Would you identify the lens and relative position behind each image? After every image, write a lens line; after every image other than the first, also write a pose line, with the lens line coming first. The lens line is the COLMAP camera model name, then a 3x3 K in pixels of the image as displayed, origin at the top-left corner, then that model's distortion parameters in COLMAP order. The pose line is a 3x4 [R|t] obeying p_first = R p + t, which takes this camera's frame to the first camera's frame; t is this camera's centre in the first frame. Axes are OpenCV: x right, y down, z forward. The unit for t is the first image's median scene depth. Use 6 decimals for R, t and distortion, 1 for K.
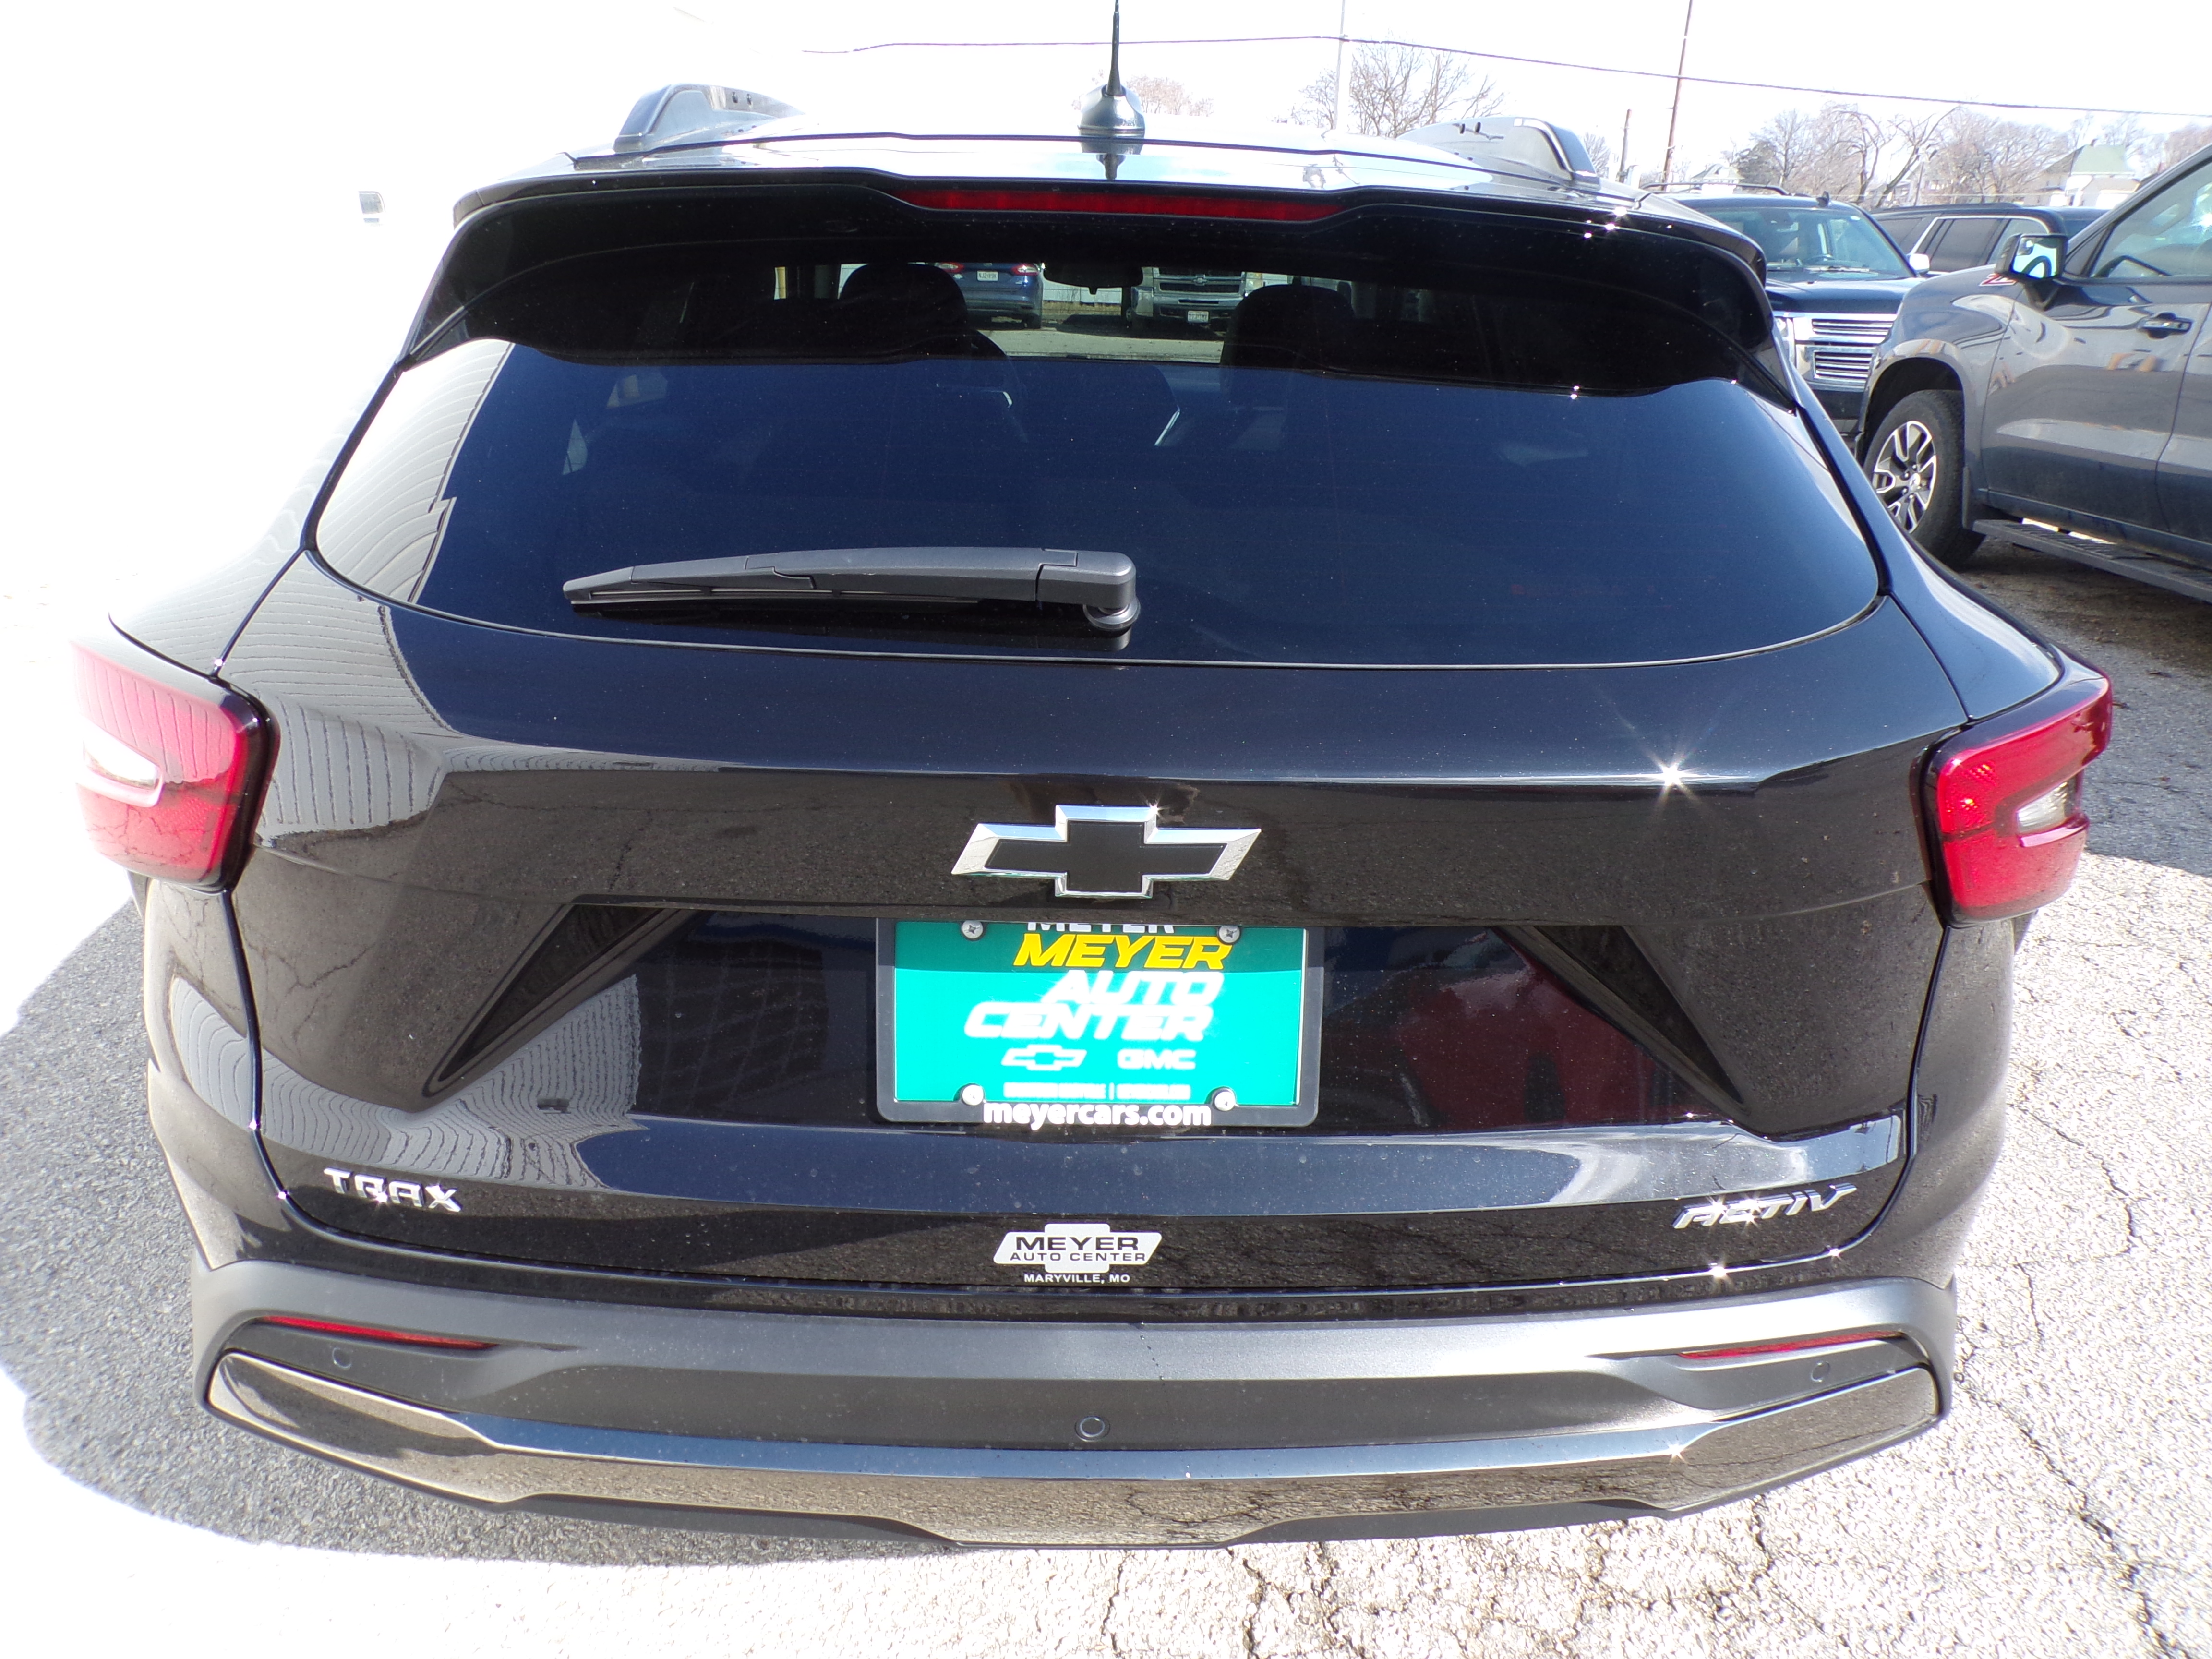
lens RADIAL K [[1482.5, 0, 1104.7], [0, 1482.5, 849.9], [0, 0, 1]] dist [0.000150, -0.000377]
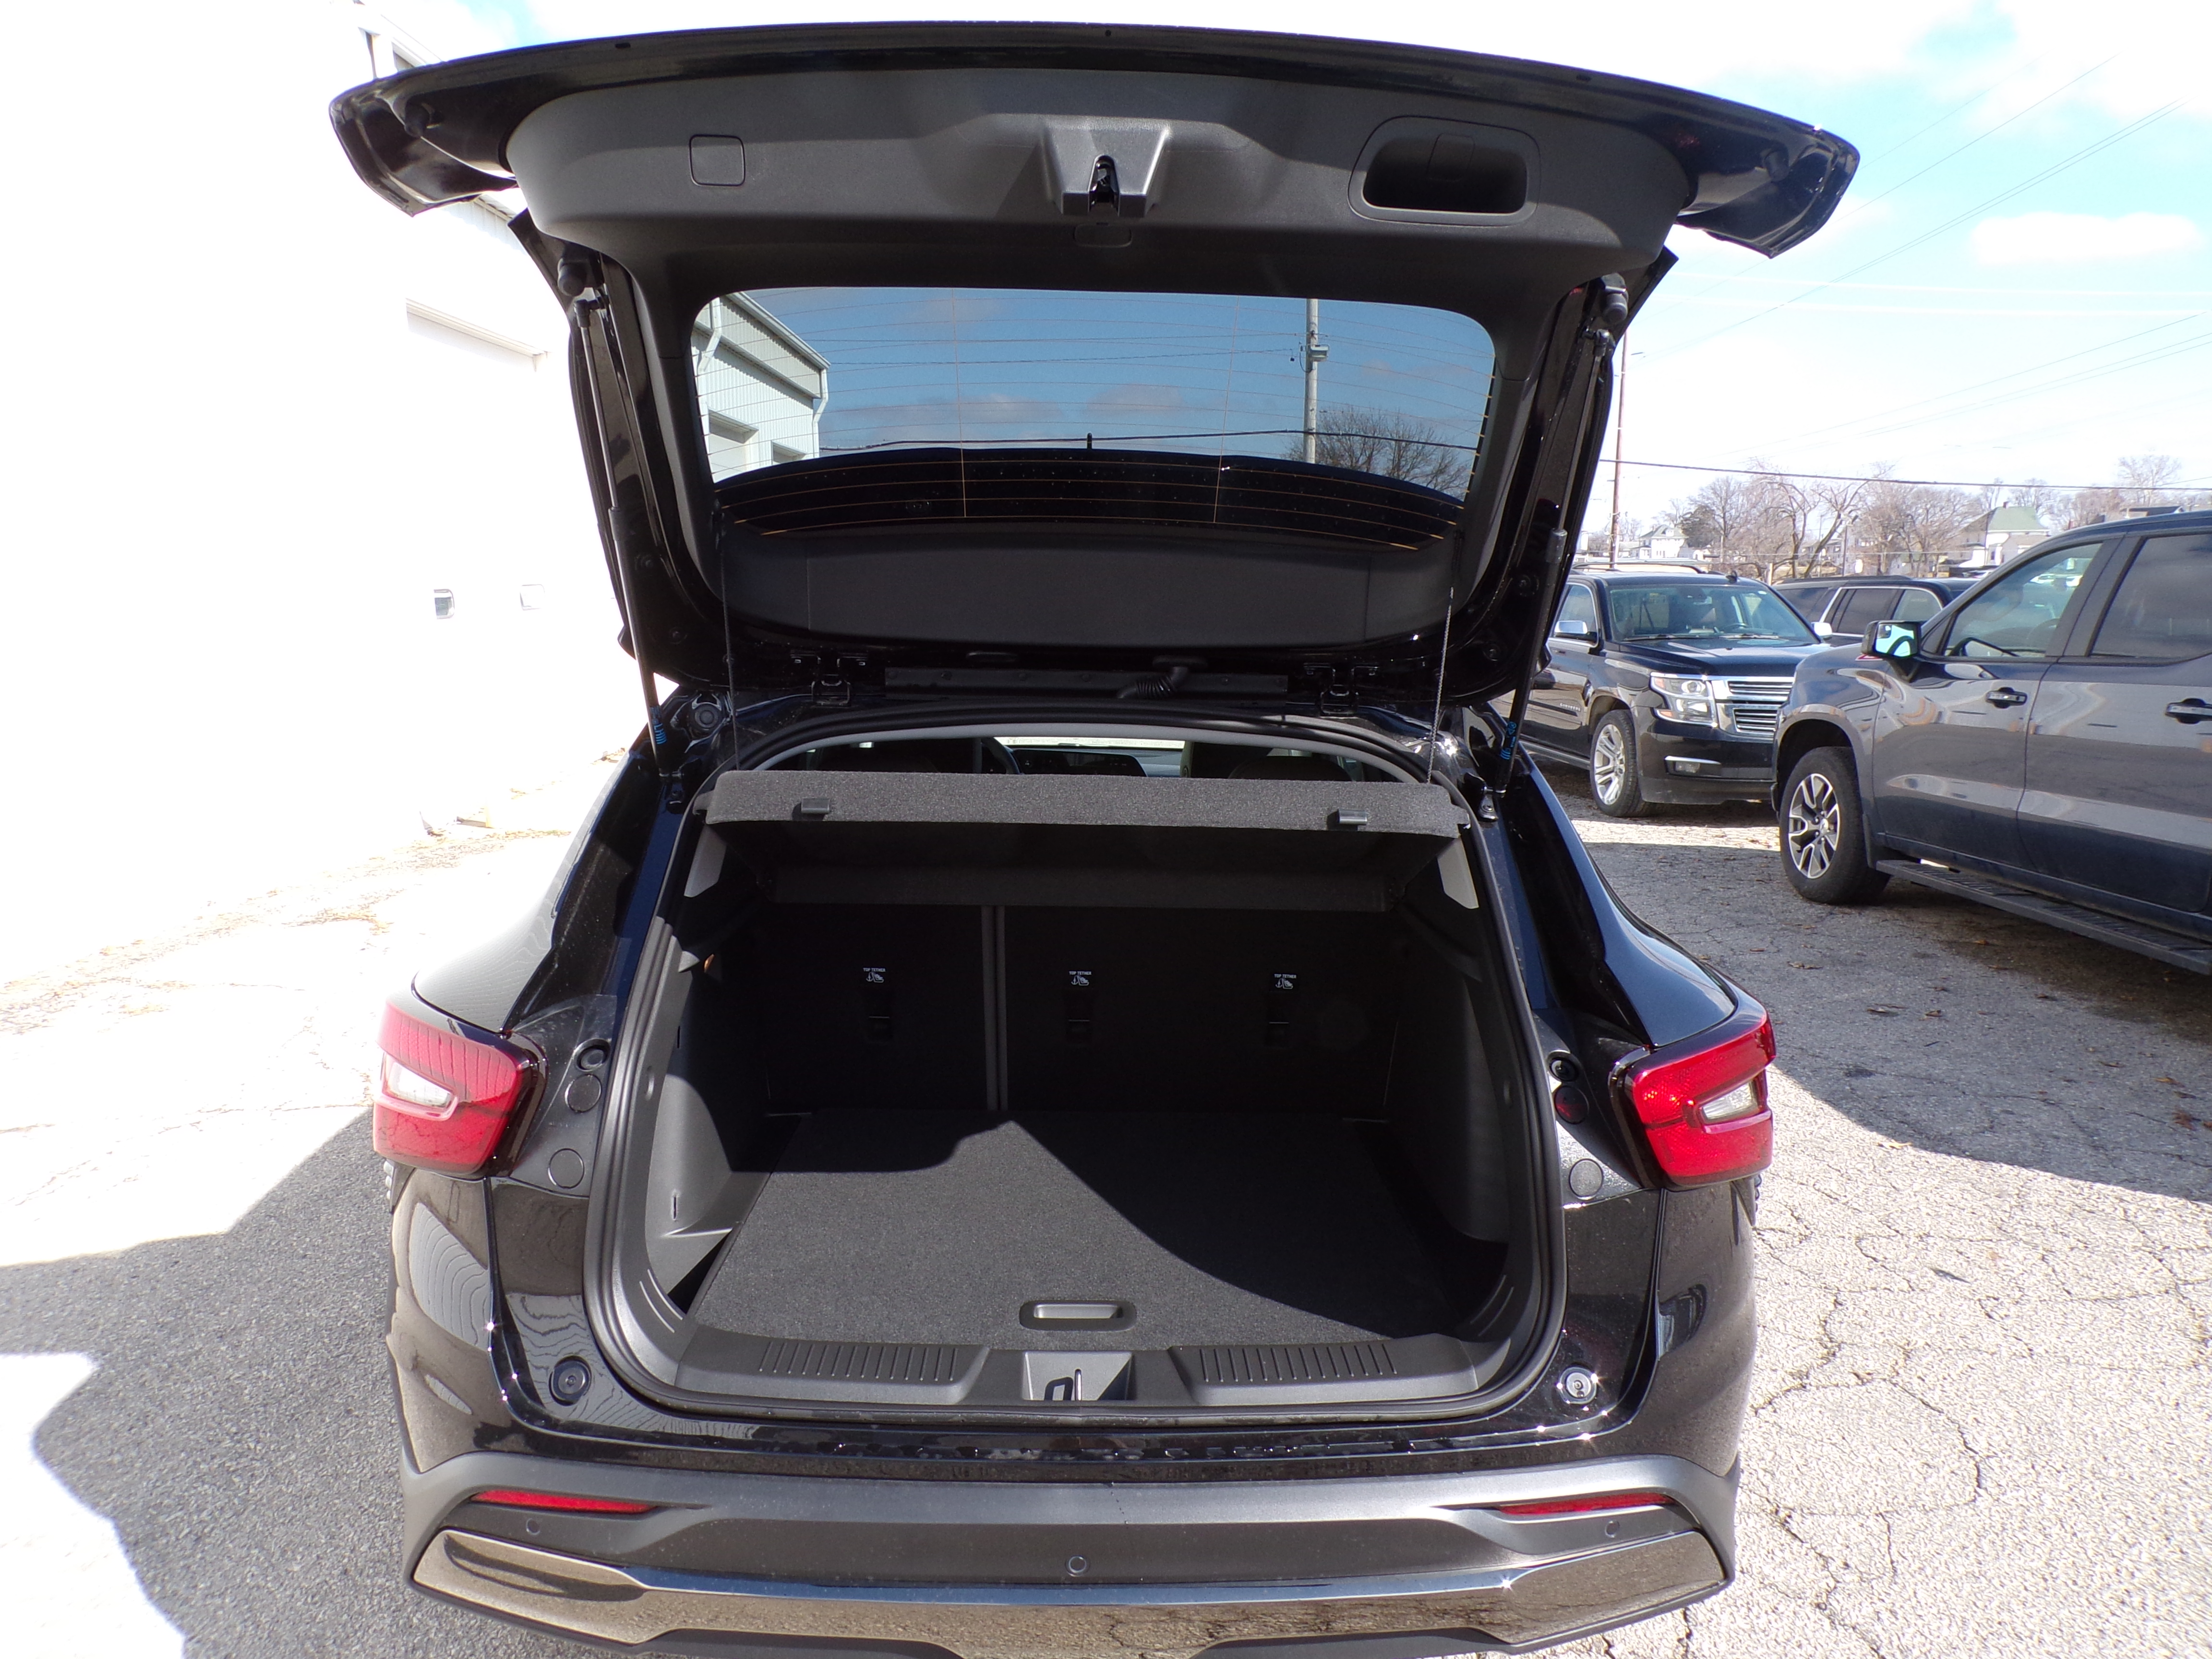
lens RADIAL K [[1482.5, 0, 1104.7], [0, 1482.5, 849.9], [0, 0, 1]] dist [0.000150, -0.000377]
pose [[0.999910, -0.012796, 0.003940, 0.008778], [0.013350, 0.975328, -0.220358, 0.017740], [-0.001023, 0.220390, 0.975411, -0.217666]]
